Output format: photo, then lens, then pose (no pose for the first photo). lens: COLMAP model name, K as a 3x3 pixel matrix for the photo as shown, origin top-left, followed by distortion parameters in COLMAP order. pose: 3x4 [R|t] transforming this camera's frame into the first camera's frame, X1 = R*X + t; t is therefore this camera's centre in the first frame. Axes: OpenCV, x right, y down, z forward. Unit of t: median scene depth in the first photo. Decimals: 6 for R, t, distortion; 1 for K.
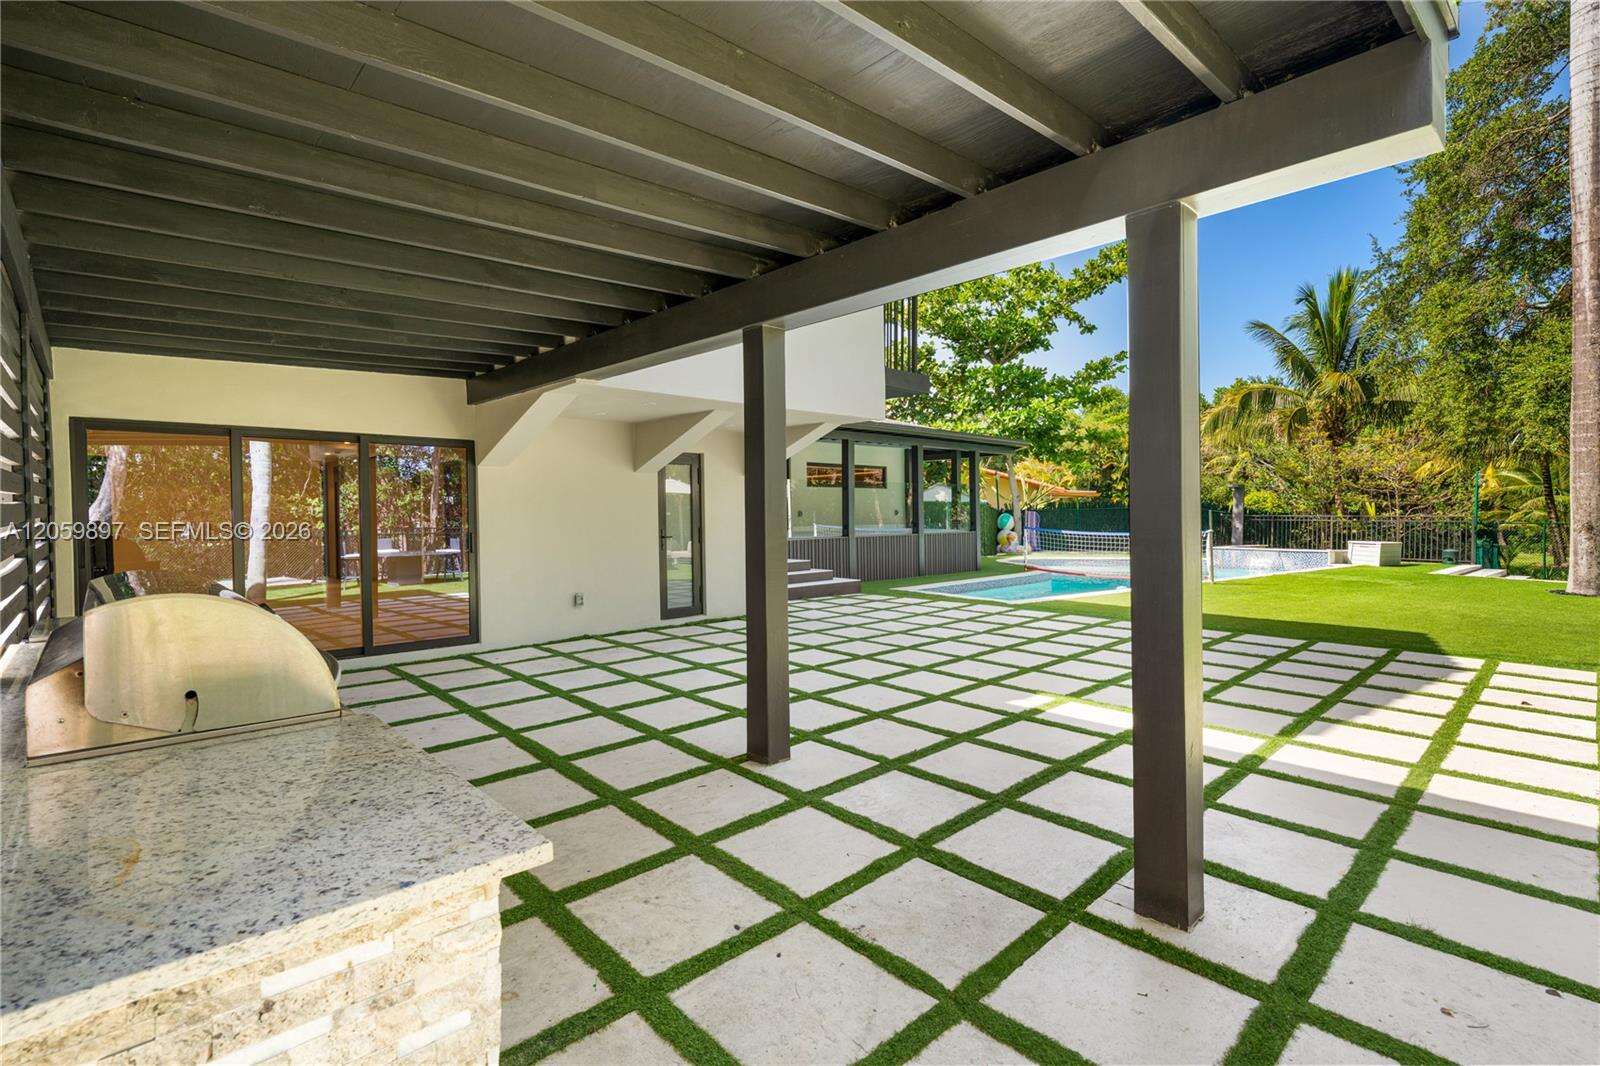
lens RADIAL K [[777.9, 0, 800.0], [0, 777.9, 533.0], [0, 0, 1]] dist [-0.002163, -0.000245]
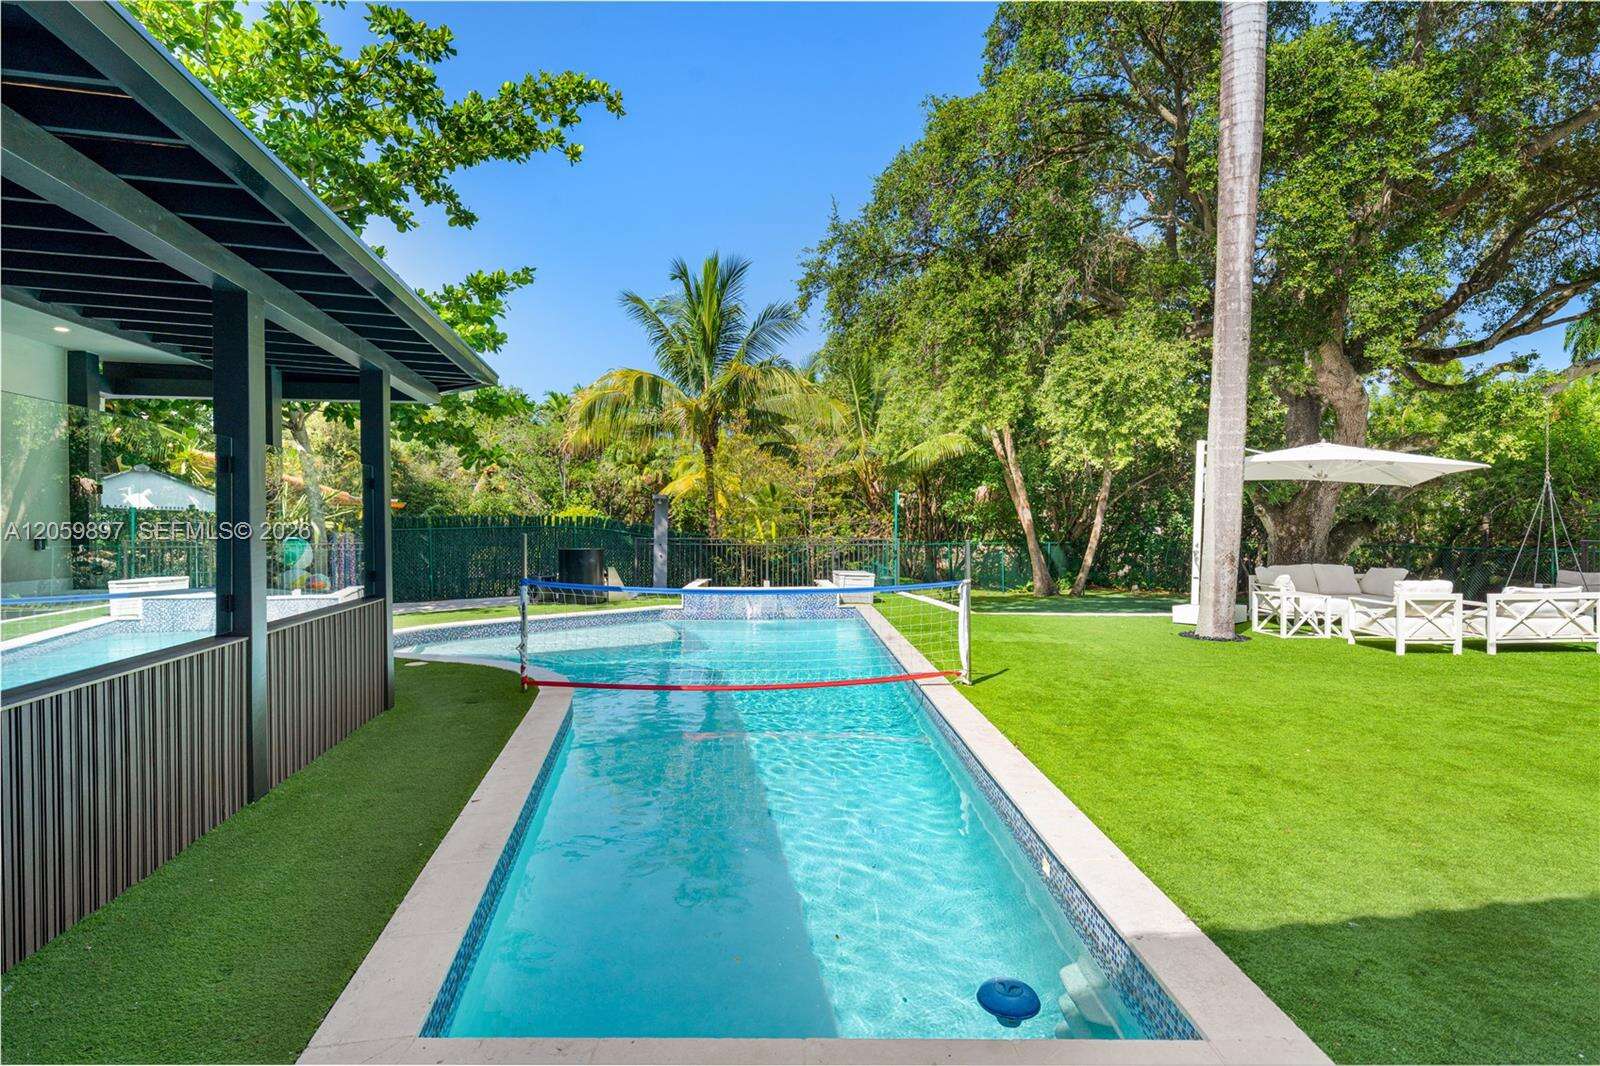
lens RADIAL K [[777.9, 0, 800.0], [0, 777.9, 533.0], [0, 0, 1]] dist [-0.002163, -0.000245]
pose [[0.566531, -0.009698, 0.823984, 0.027127], [0.020120, 0.999795, -0.002066, -0.021376], [-0.823795, 0.017749, 0.566610, 0.465994]]
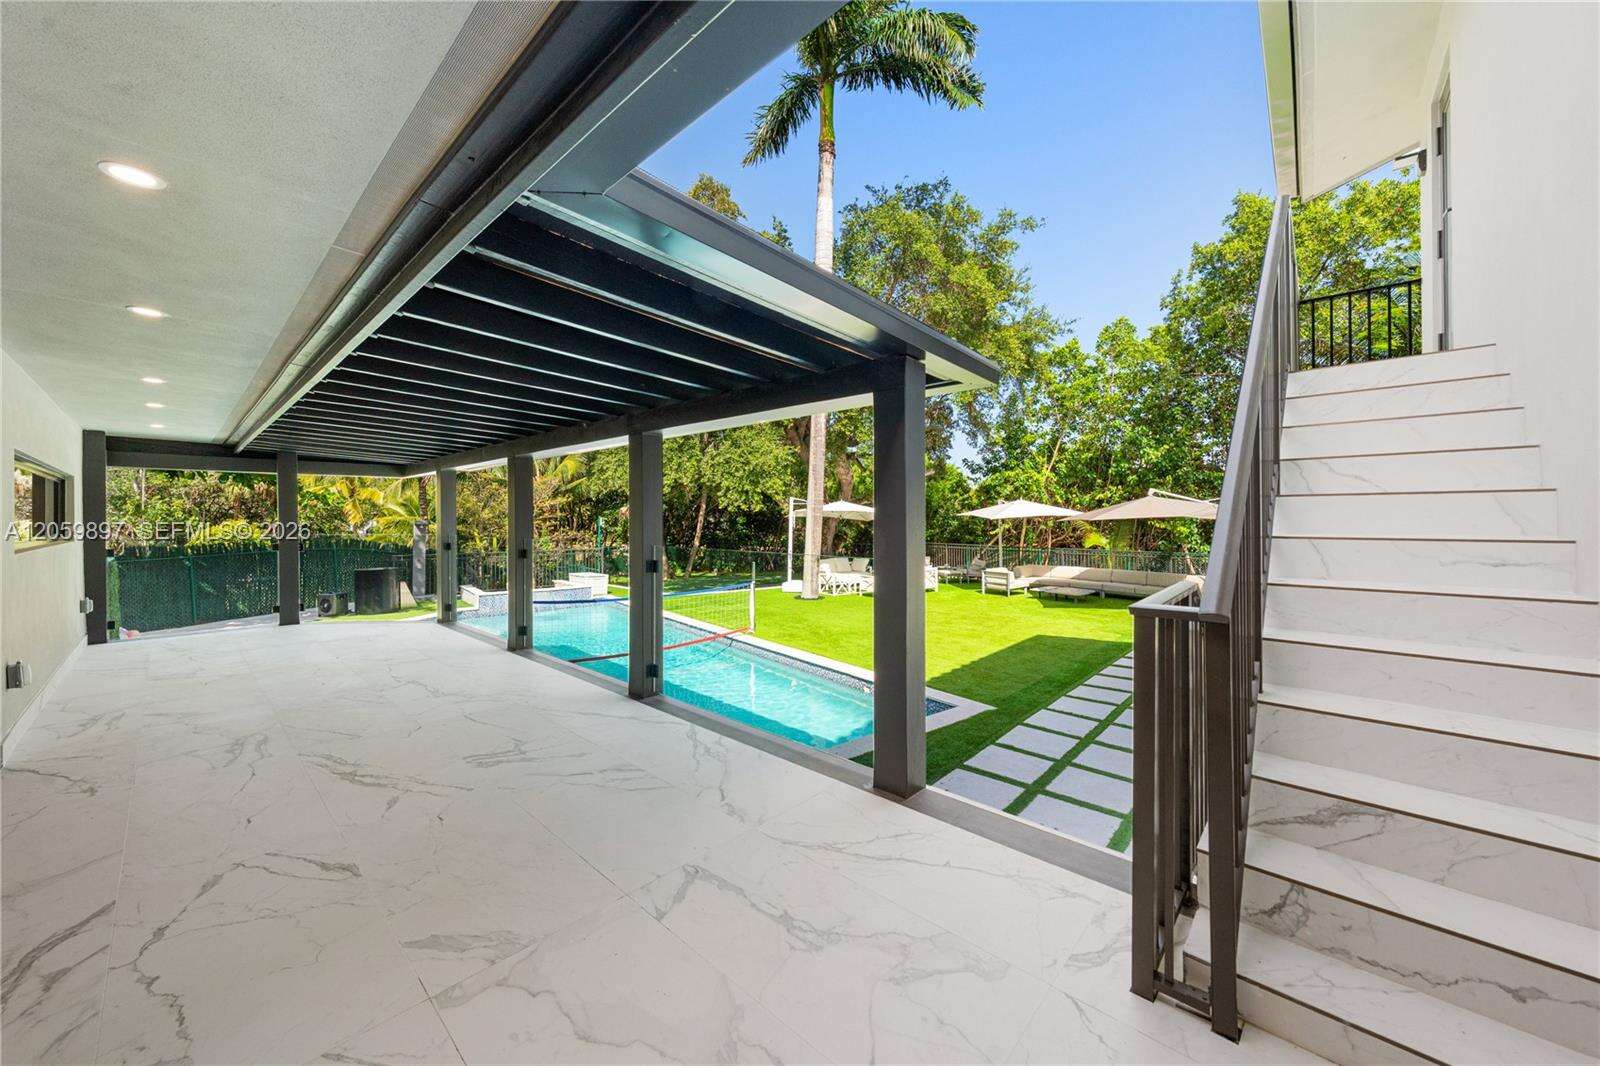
lens RADIAL K [[571.0, 0, 800.0], [0, 571.0, 533.0], [0, 0, 1]] dist [-0.000018, 0.000001]
pose [[-0.061895, -0.019994, 0.997882, -0.118642], [0.028097, 0.999368, 0.021766, -0.045053], [-0.997687, 0.029385, -0.061294, 0.562657]]
